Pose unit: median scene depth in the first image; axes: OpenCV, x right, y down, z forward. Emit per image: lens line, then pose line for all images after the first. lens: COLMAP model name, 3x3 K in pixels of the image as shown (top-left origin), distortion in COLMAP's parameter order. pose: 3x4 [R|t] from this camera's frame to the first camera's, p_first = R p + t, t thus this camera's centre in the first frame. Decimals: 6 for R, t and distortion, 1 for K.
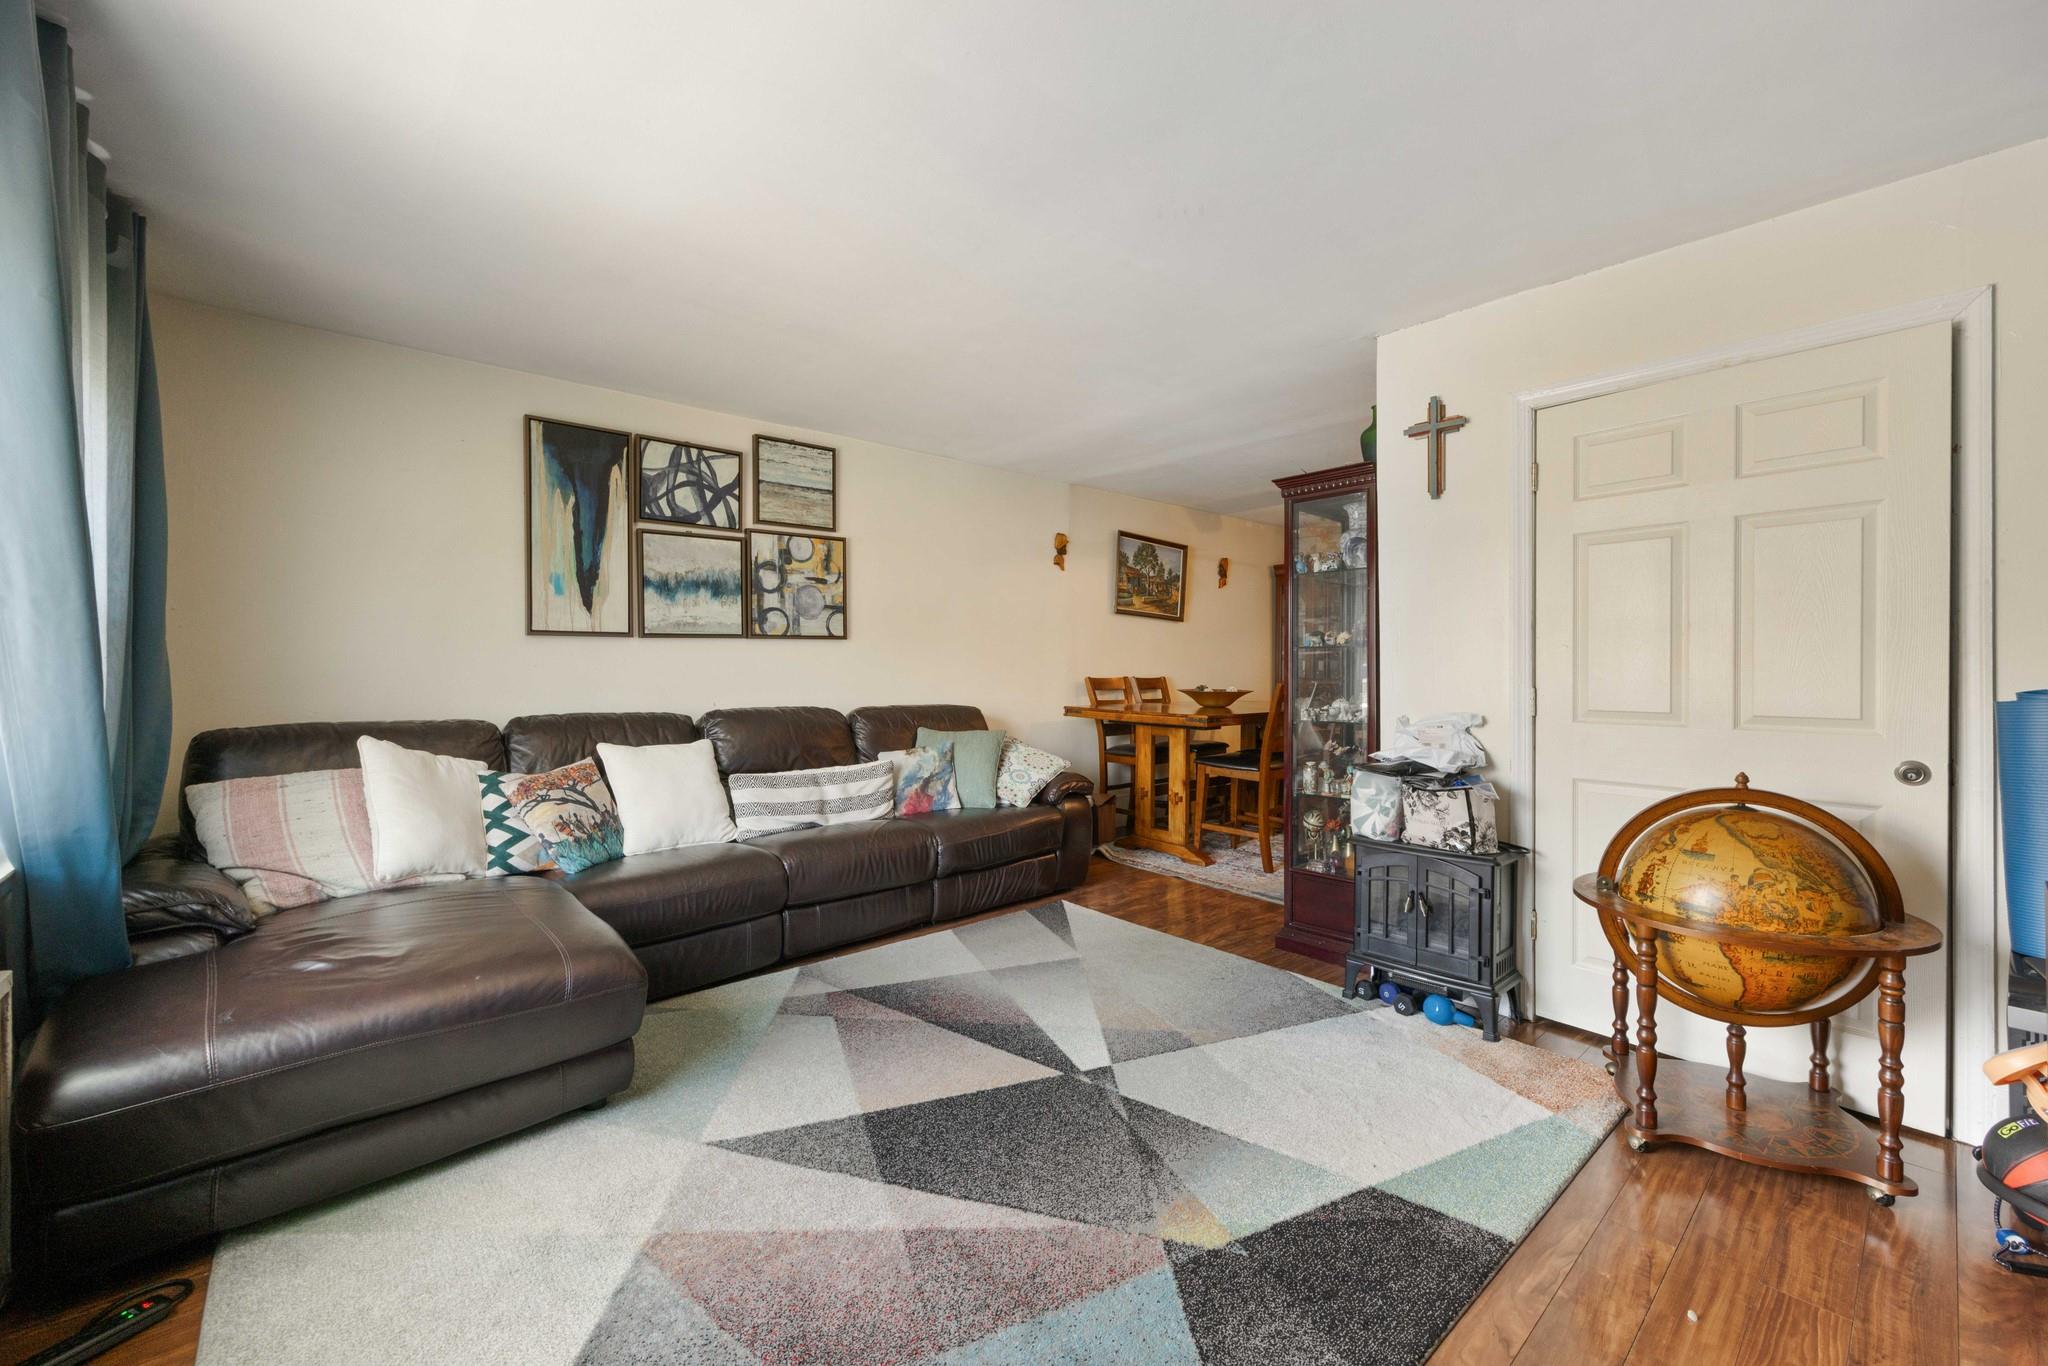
lens RADIAL K [[827.3, 0, 1019.0], [0, 827.3, 671.6], [0, 0, 1]] dist [-0.003949, -0.000243]
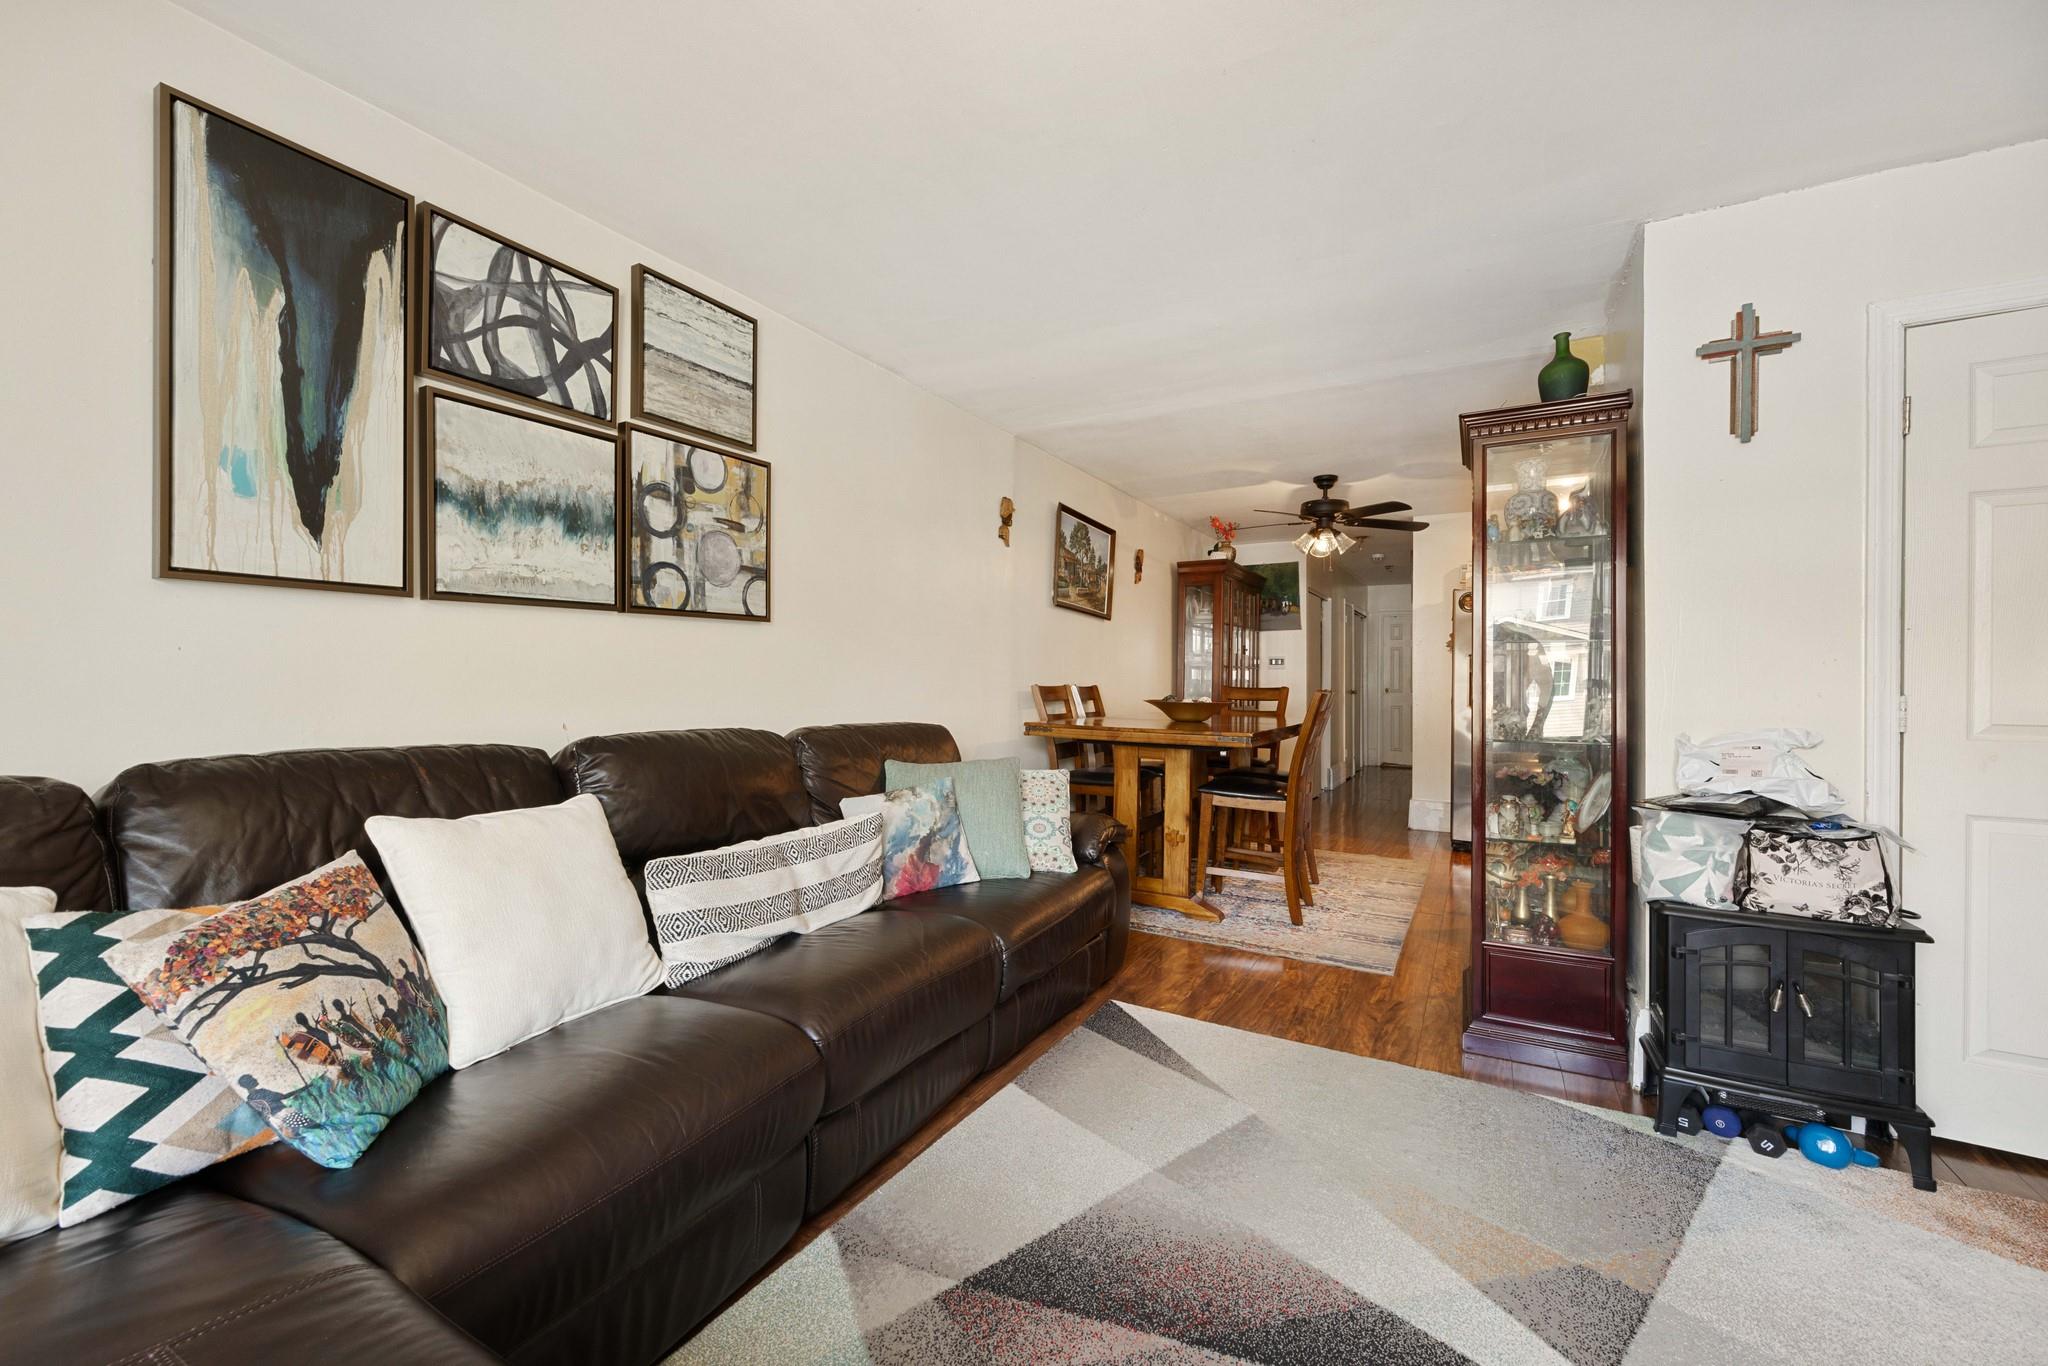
lens RADIAL K [[827.3, 0, 1019.0], [0, 827.3, 679.7], [0, 0, 1]] dist [-0.003949, -0.000243]
pose [[0.946118, 0.006734, 0.323751, -0.283861], [-0.004976, 0.999968, -0.006257, 0.010728], [-0.323783, 0.004309, 0.946122, 0.406850]]
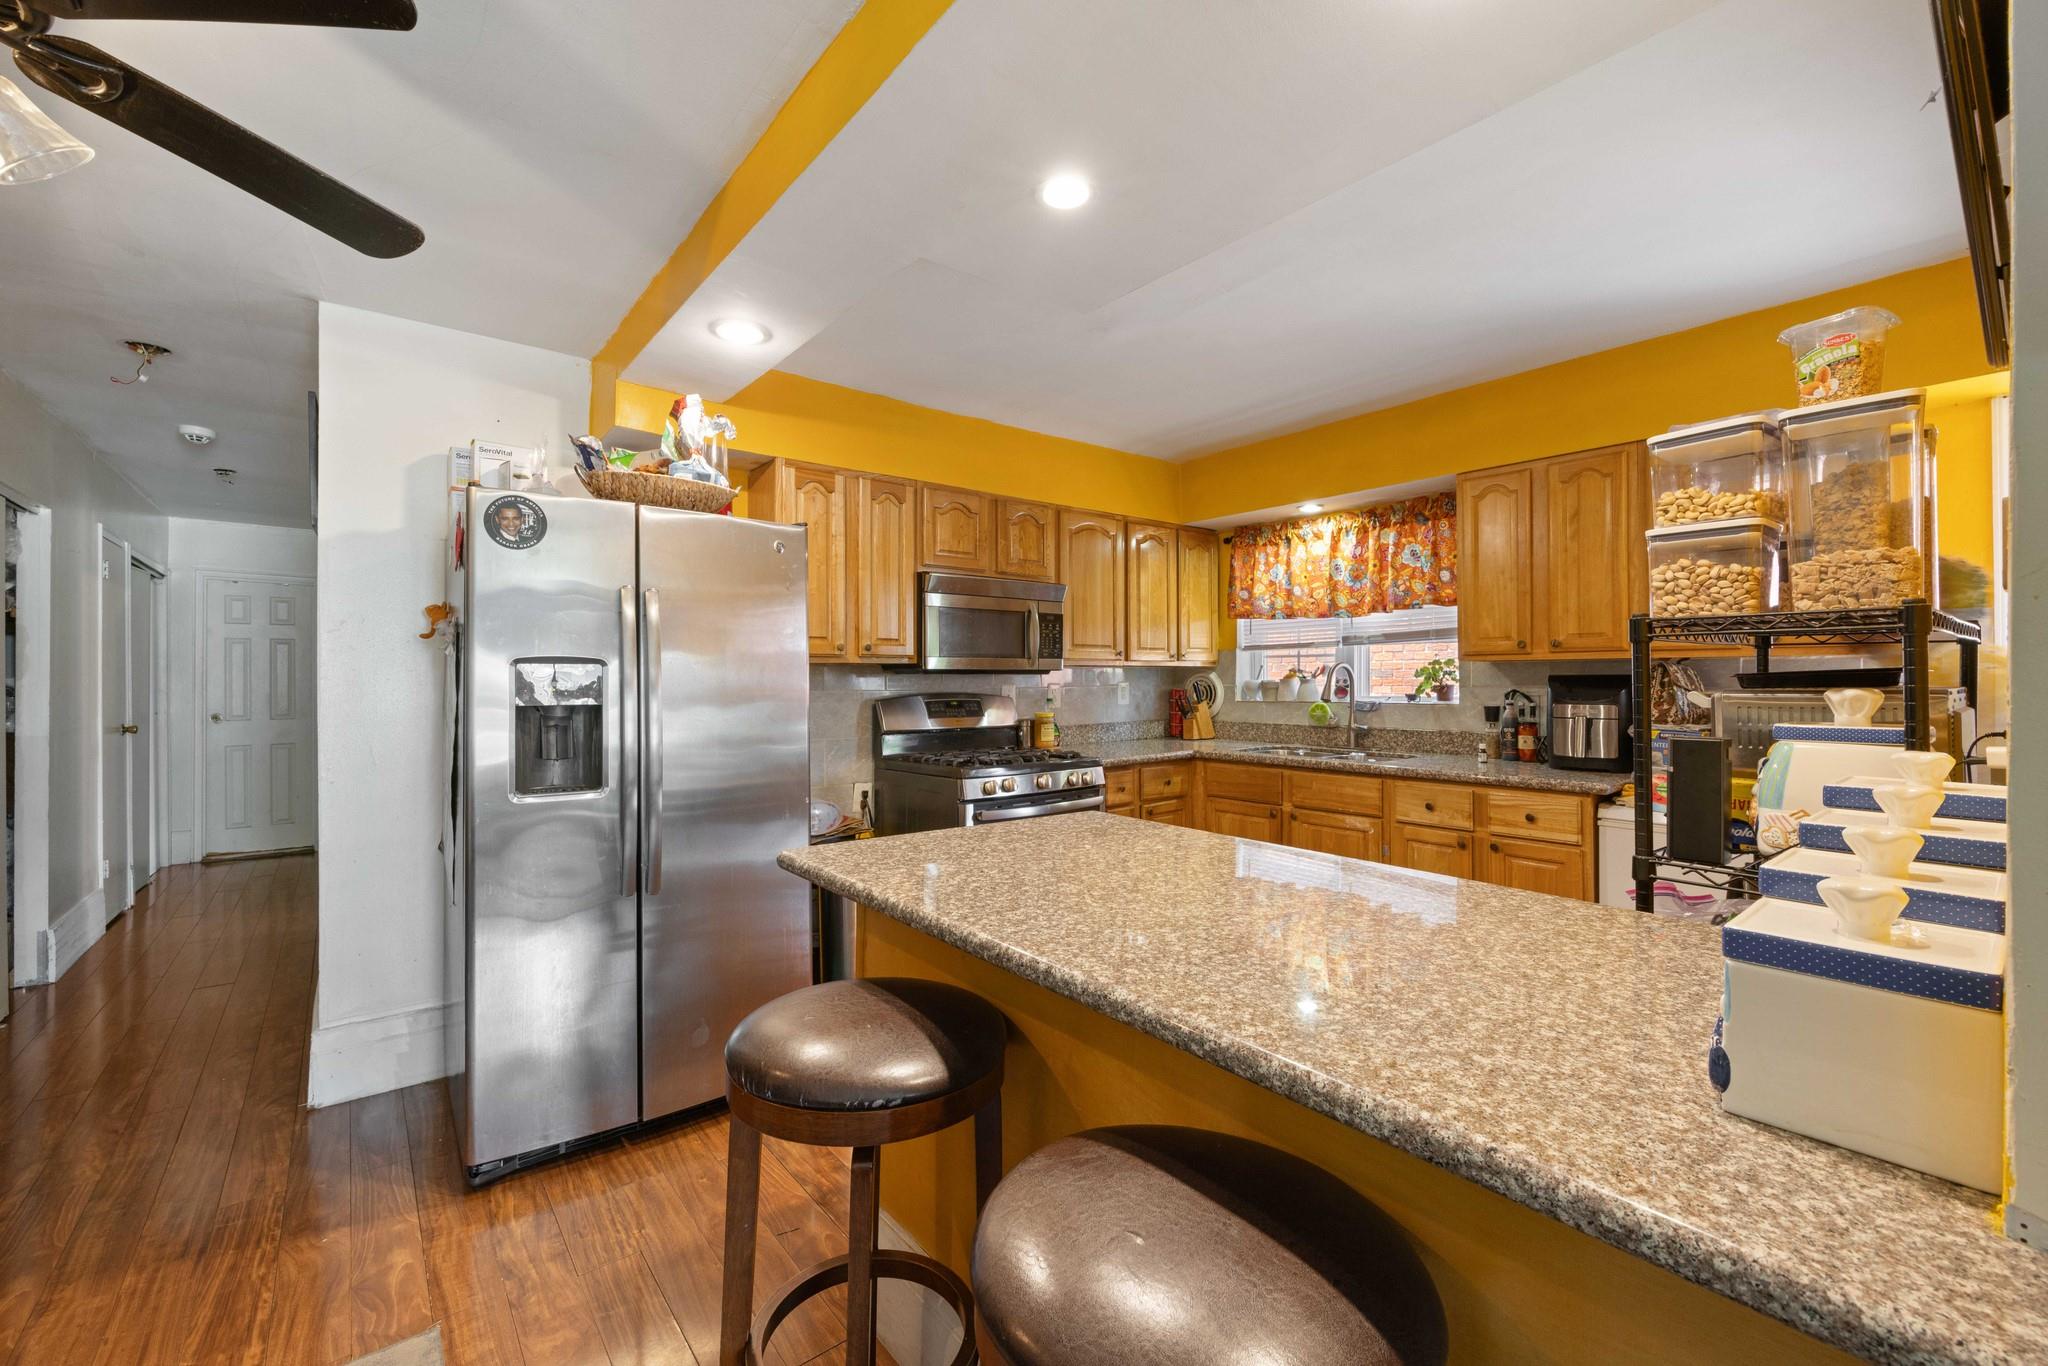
lens RADIAL K [[827.3, 0, 1013.5], [0, 827.3, 674.1], [0, 0, 1]] dist [-0.003949, -0.000243]
pose [[0.045633, 0.010455, 0.998904, 0.415797], [0.010233, 0.999888, -0.010933, -0.028299], [-0.998906, 0.010721, 0.045521, 1.185717]]
